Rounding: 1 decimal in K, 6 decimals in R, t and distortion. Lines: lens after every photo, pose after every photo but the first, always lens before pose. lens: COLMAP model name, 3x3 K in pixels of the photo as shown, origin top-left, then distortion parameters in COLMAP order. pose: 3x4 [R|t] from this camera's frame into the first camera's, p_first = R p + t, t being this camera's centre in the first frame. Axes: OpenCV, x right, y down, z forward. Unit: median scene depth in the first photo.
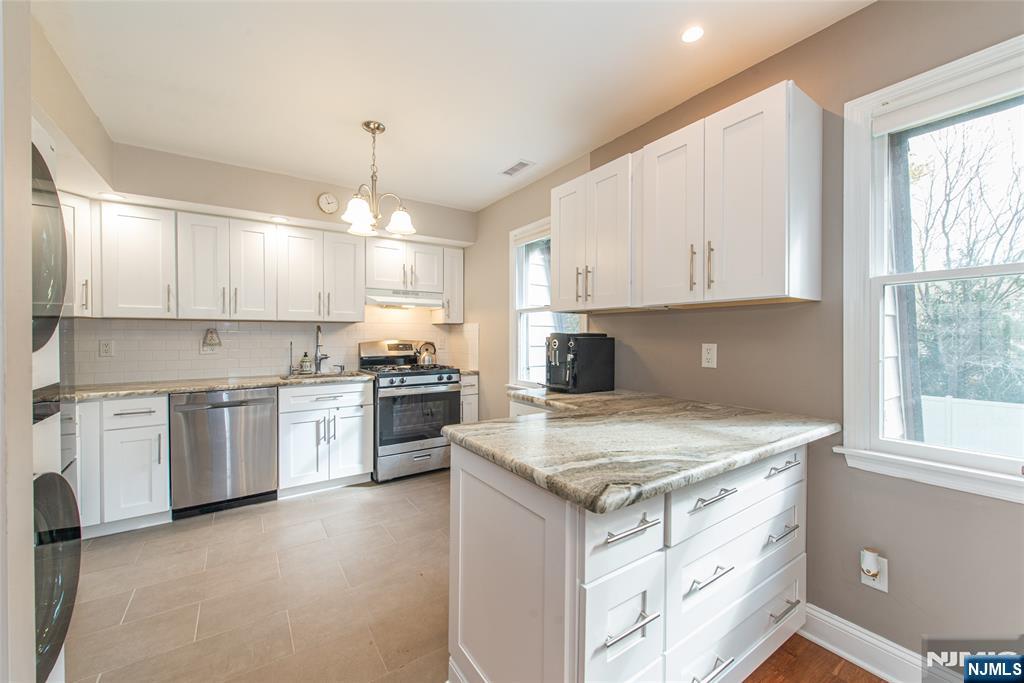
lens RADIAL K [[402.5, 0, 520.7], [0, 402.5, 340.6], [0, 0, 1]] dist [0.000761, -0.002285]
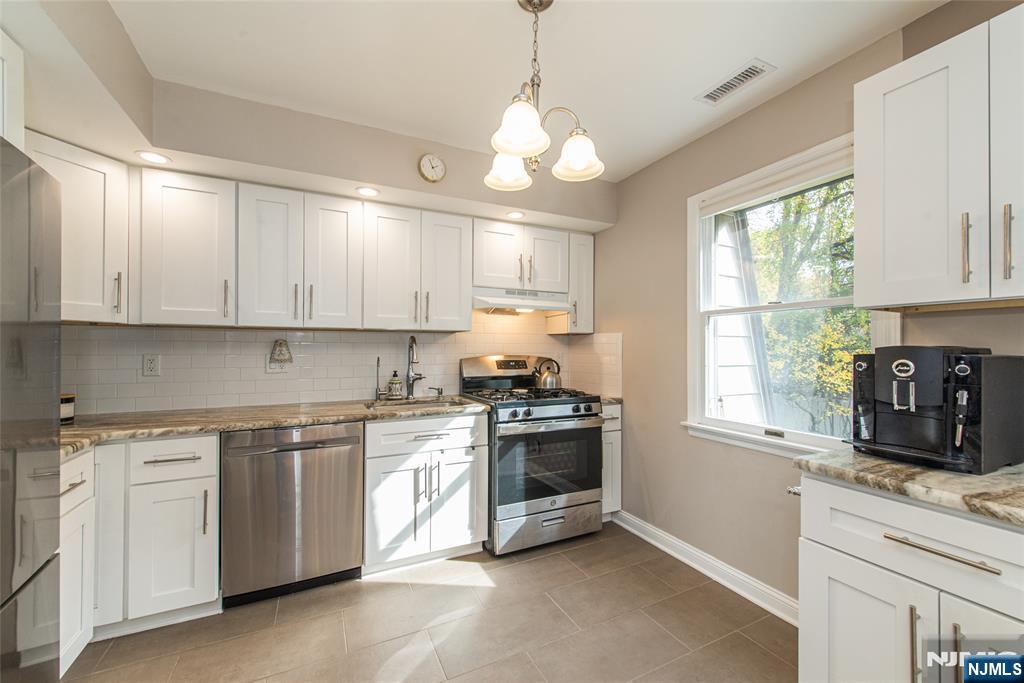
lens RADIAL K [[402.5, 0, 537.5], [0, 402.5, 346.0], [0, 0, 1]] dist [0.000761, -0.002285]
pose [[0.994883, 0.001364, -0.101022, -0.227993], [-0.003311, 0.999812, -0.019107, -0.005930], [0.100977, 0.019344, 0.994701, 0.320646]]
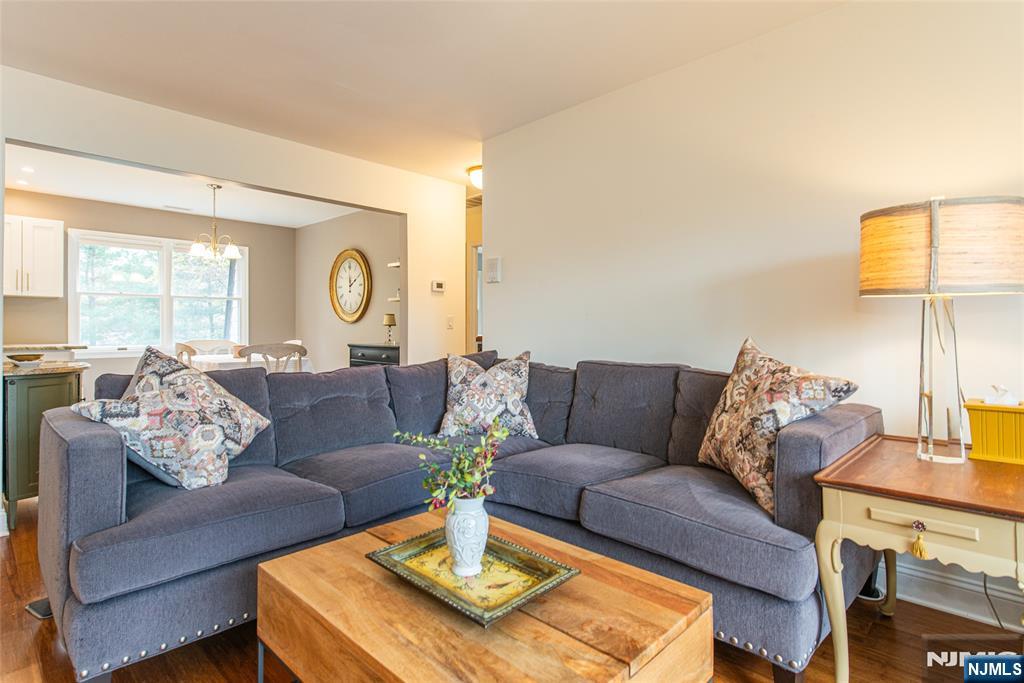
lens RADIAL K [[529.3, 0, 532.1], [0, 529.3, 326.1], [0, 0, 1]] dist [-0.002363, -0.001069]
pose [[-0.201136, 0.002406, 0.979560, -1.578564], [0.009291, 0.999957, -0.000548, 0.053854], [-0.979519, 0.008991, -0.201150, -0.640616]]
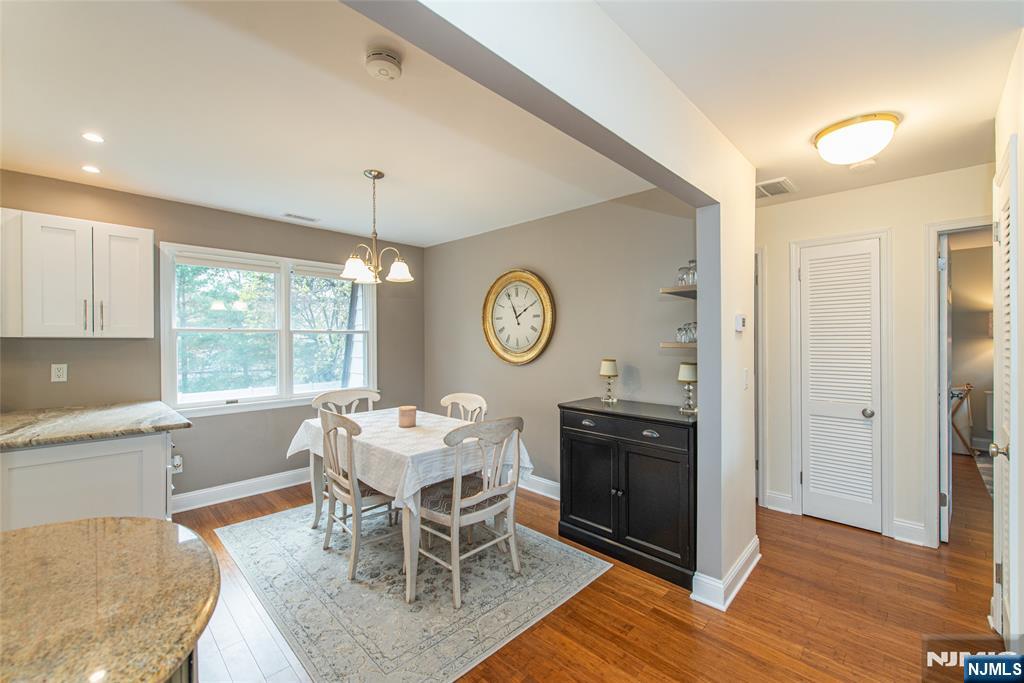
lens RADIAL K [[420.6, 0, 517.9], [0, 420.6, 340.9], [0, 0, 1]] dist [-0.002125, 0.000123]
pose [[-0.181849, -0.004171, 0.983318, -0.743163], [0.011877, 0.999909, 0.006438, -0.038812], [-0.983255, 0.012850, -0.181783, -0.169452]]
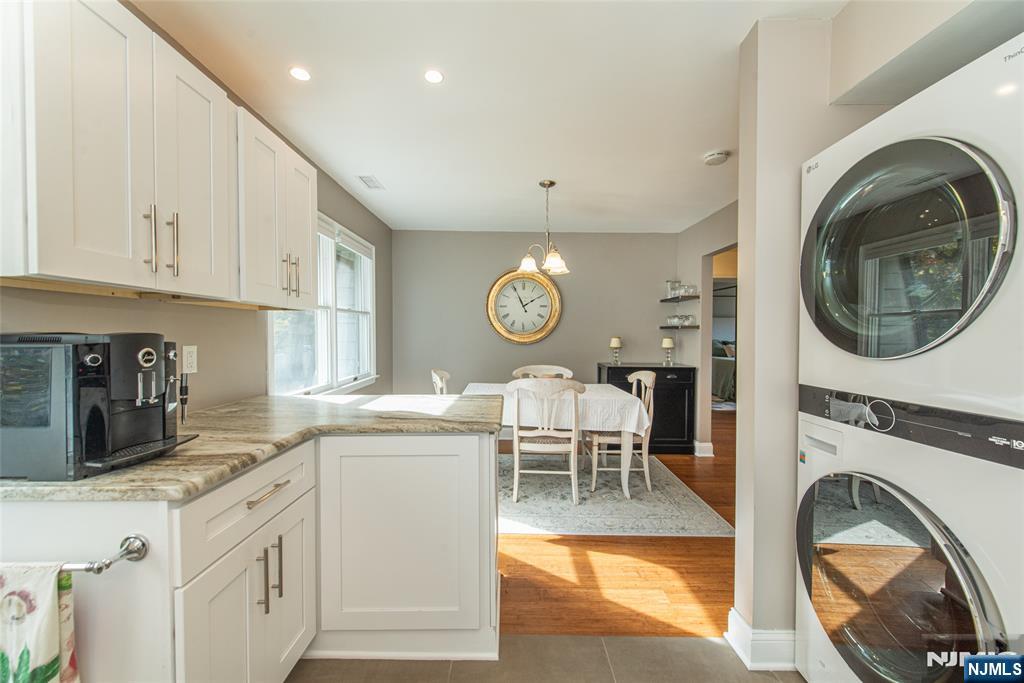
lens RADIAL K [[402.5, 0, 504.4], [0, 402.5, 341.6], [0, 0, 1]] dist [0.000761, -0.002285]
pose [[-0.804274, -0.014164, 0.594090, -0.370189], [0.004257, 0.999553, 0.029593, -0.015649], [-0.594244, 0.026330, -0.803854, 0.802282]]
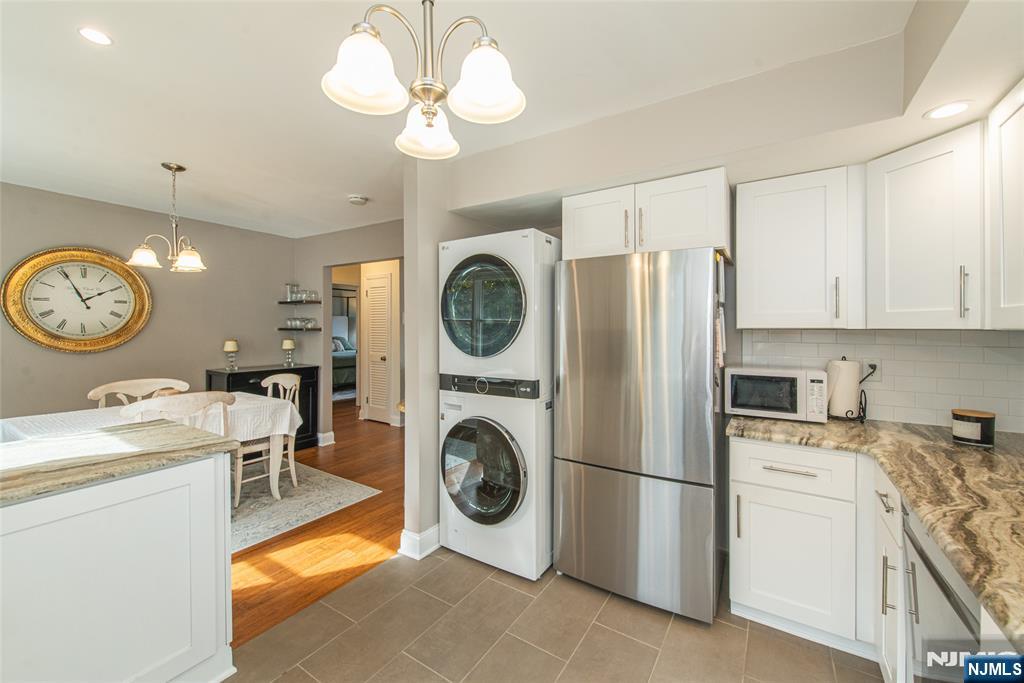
lens RADIAL K [[402.5, 0, 536.1], [0, 402.5, 323.1], [0, 0, 1]] dist [0.000761, -0.002285]
pose [[-0.914545, -0.009575, -0.404370, -0.221301], [-0.009971, 0.999950, -0.001127, -0.050936], [0.404361, 0.003001, -0.914595, 1.021020]]
